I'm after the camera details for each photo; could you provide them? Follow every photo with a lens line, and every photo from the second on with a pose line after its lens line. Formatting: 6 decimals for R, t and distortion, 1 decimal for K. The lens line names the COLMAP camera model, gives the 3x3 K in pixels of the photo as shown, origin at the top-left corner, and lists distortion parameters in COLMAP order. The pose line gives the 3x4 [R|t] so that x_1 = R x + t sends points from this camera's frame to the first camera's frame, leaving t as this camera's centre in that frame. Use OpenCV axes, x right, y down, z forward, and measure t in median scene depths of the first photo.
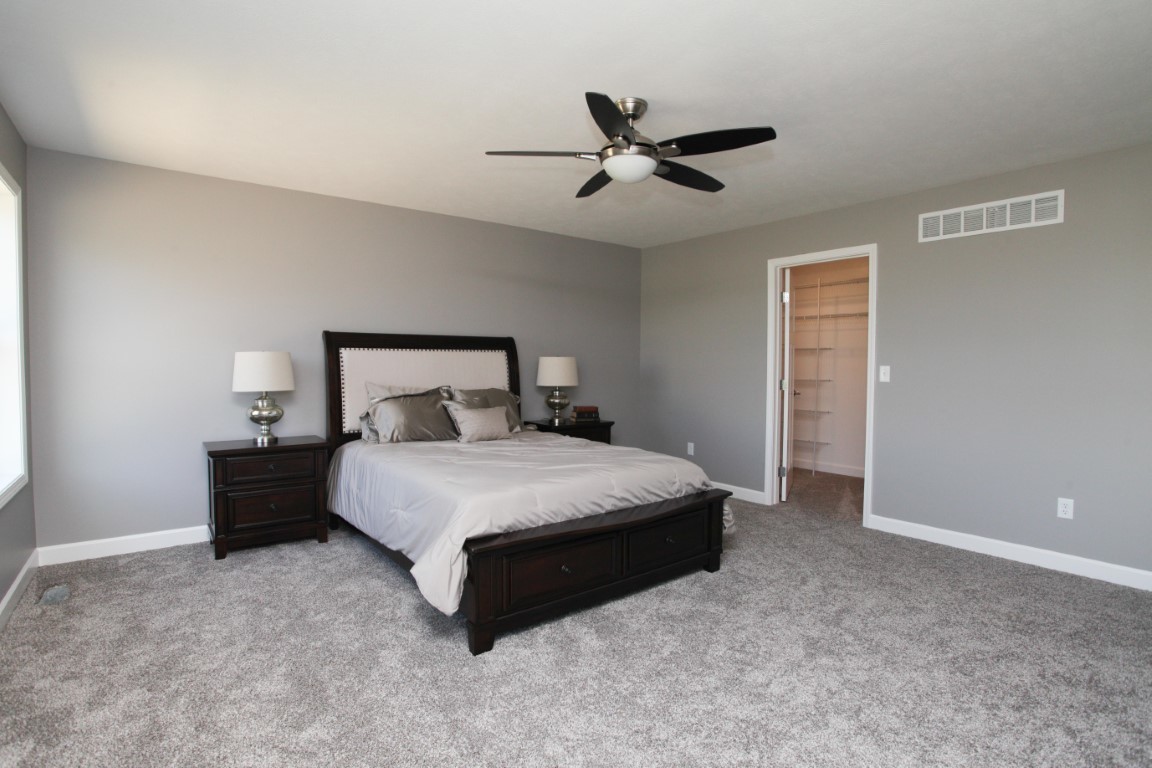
lens RADIAL K [[561.6, 0, 576.0], [0, 561.6, 384.0], [0, 0, 1]] dist [-0.079755, 0.034937]
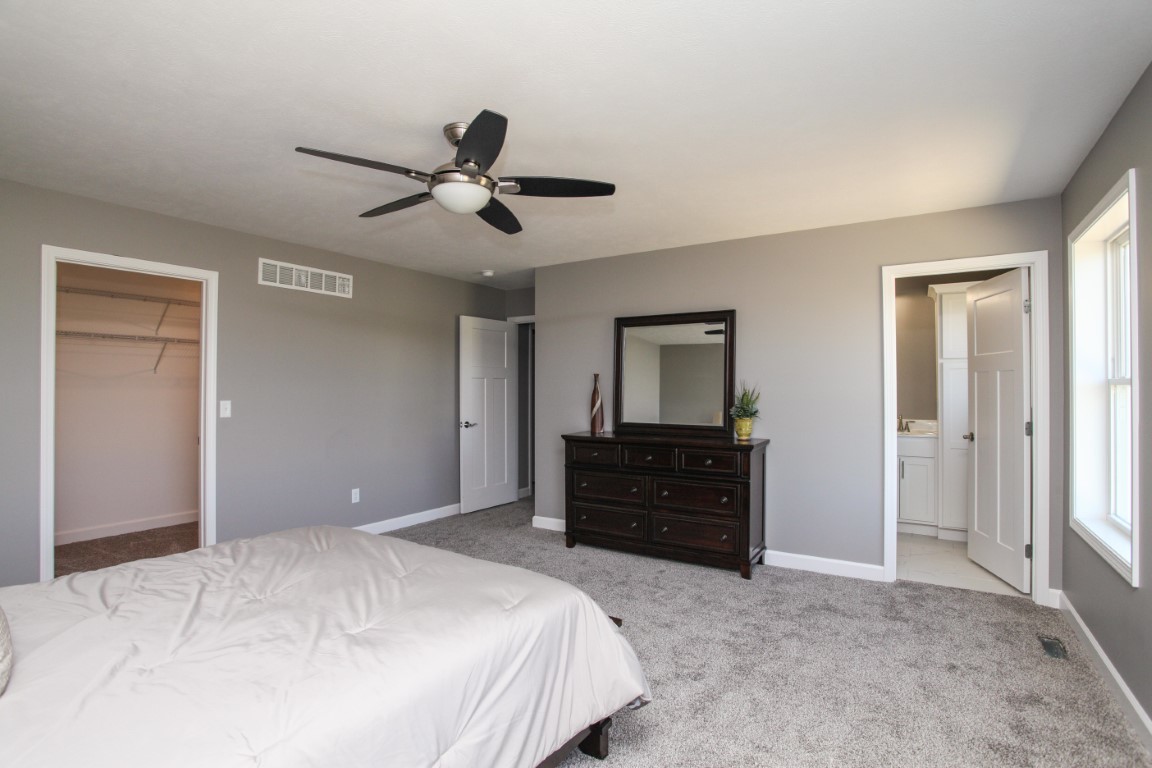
lens RADIAL K [[561.6, 0, 576.0], [0, 561.6, 384.0], [0, 0, 1]] dist [-0.079755, 0.034937]
pose [[-0.346406, 0.004355, 0.938075, -0.587442], [0.037467, 0.999256, 0.009196, -0.051126], [-0.937336, 0.038332, -0.346311, 0.801268]]
